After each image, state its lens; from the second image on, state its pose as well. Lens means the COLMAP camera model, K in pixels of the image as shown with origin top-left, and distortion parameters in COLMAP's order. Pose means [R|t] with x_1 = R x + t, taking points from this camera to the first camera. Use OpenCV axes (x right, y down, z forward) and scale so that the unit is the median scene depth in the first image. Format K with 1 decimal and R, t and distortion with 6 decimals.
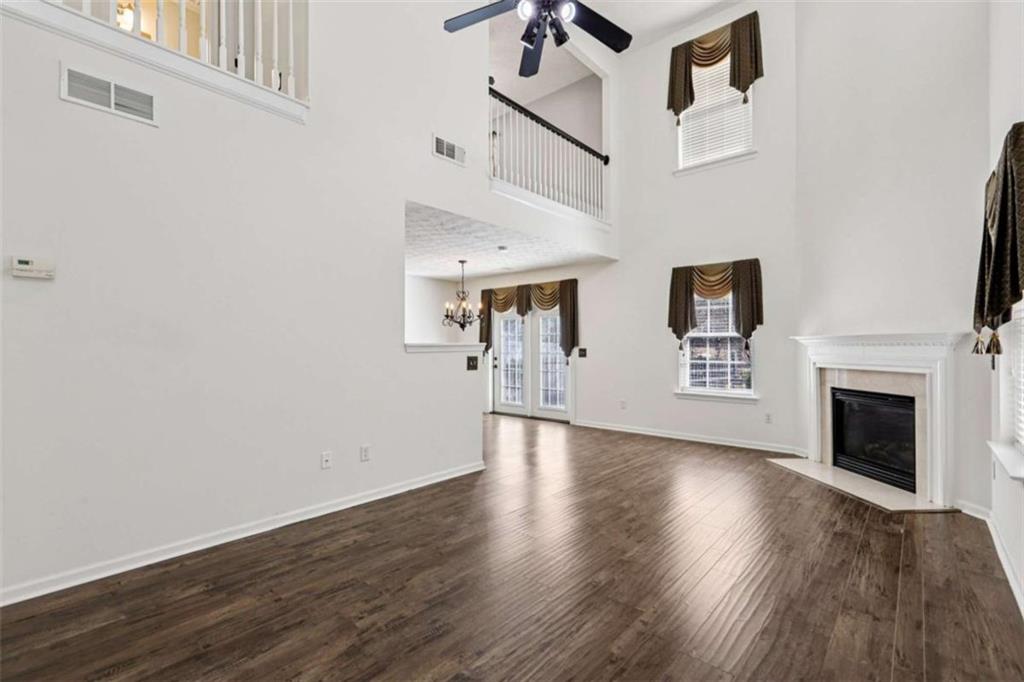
lens RADIAL K [[455.1, 0, 513.3], [0, 455.1, 343.4], [0, 0, 1]] dist [-0.008383, 0.002656]
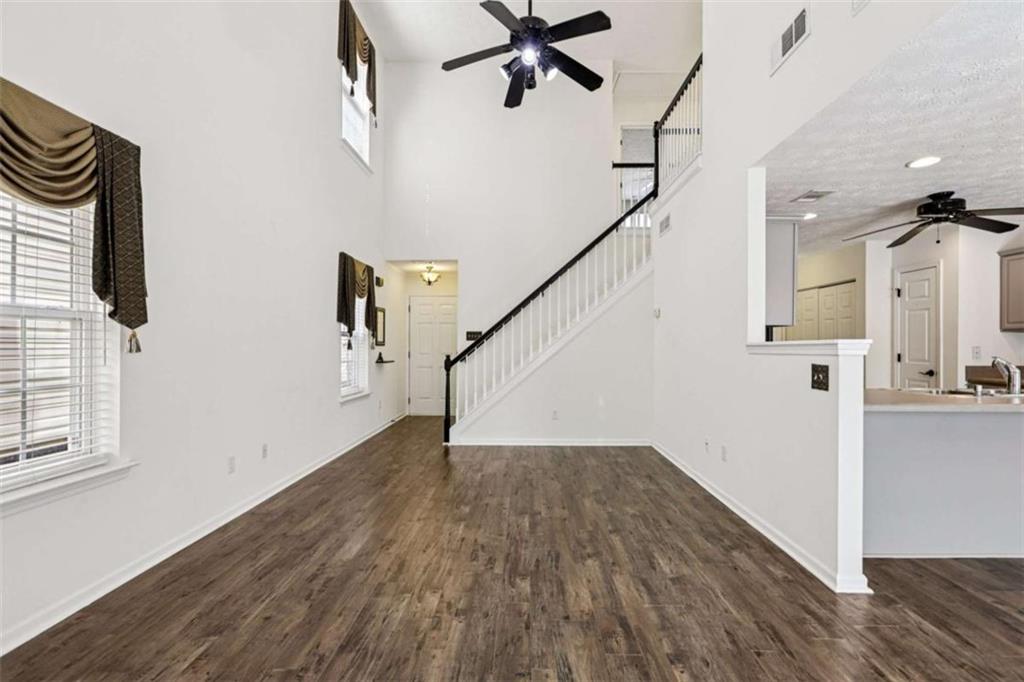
lens RADIAL K [[455.1, 0, 512.3], [0, 455.1, 343.8], [0, 0, 1]] dist [-0.008383, 0.002656]
pose [[-0.763570, -0.002054, -0.645721, 0.340871], [0.002183, 0.999981, -0.005763, 0.003932], [0.645721, -0.005810, -0.763551, 0.742500]]
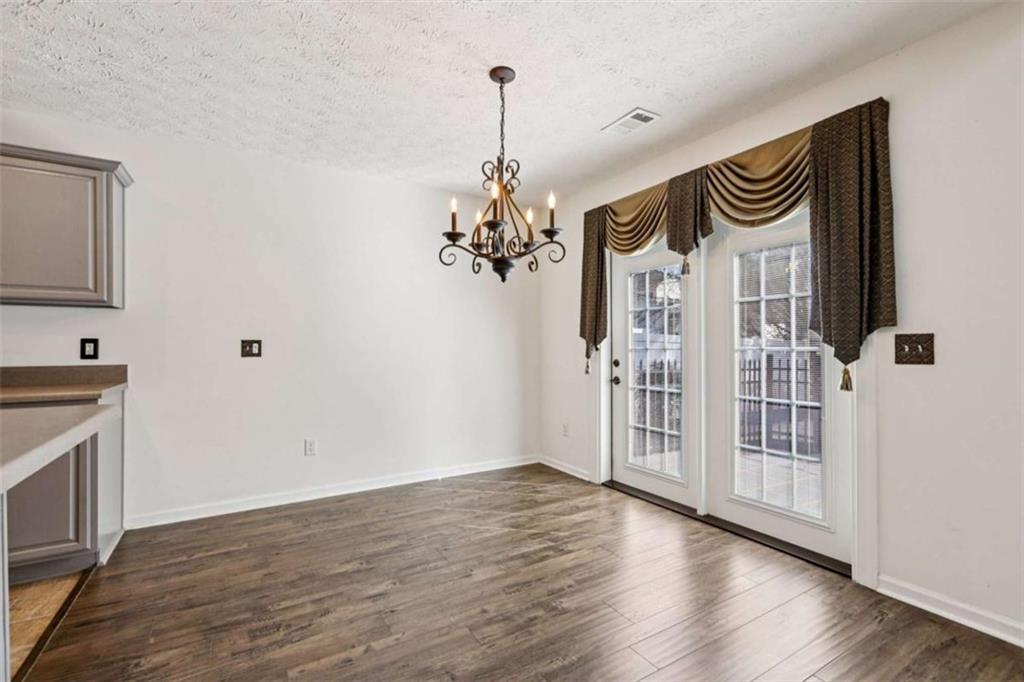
lens RADIAL K [[455.1, 0, 515.6], [0, 455.1, 343.0], [0, 0, 1]] dist [-0.008383, 0.002656]
pose [[0.957805, -0.000875, -0.287418, -0.006179], [0.000835, 1.000000, -0.000261, 0.016963], [0.287418, 0.000010, 0.957805, 0.655791]]
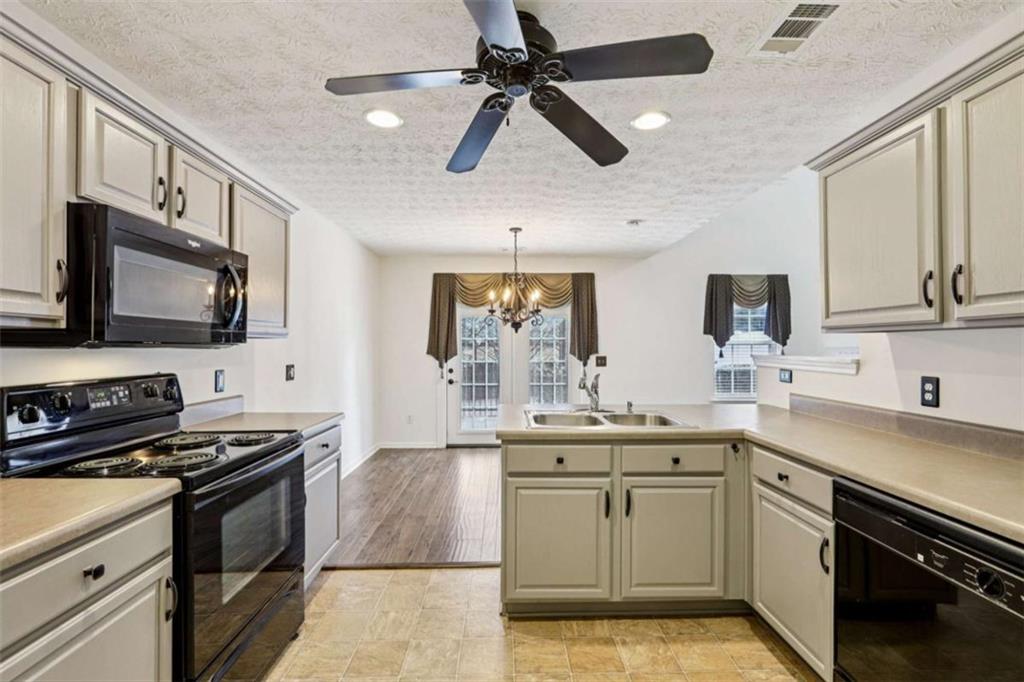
lens RADIAL K [[455.1, 0, 512.6], [0, 455.1, 342.6], [0, 0, 1]] dist [-0.008383, 0.002656]
pose [[0.735413, 0.006650, 0.677586, -0.545416], [-0.005044, 0.999978, -0.004339, -0.009621], [-0.677600, -0.000226, 0.735430, 0.488568]]
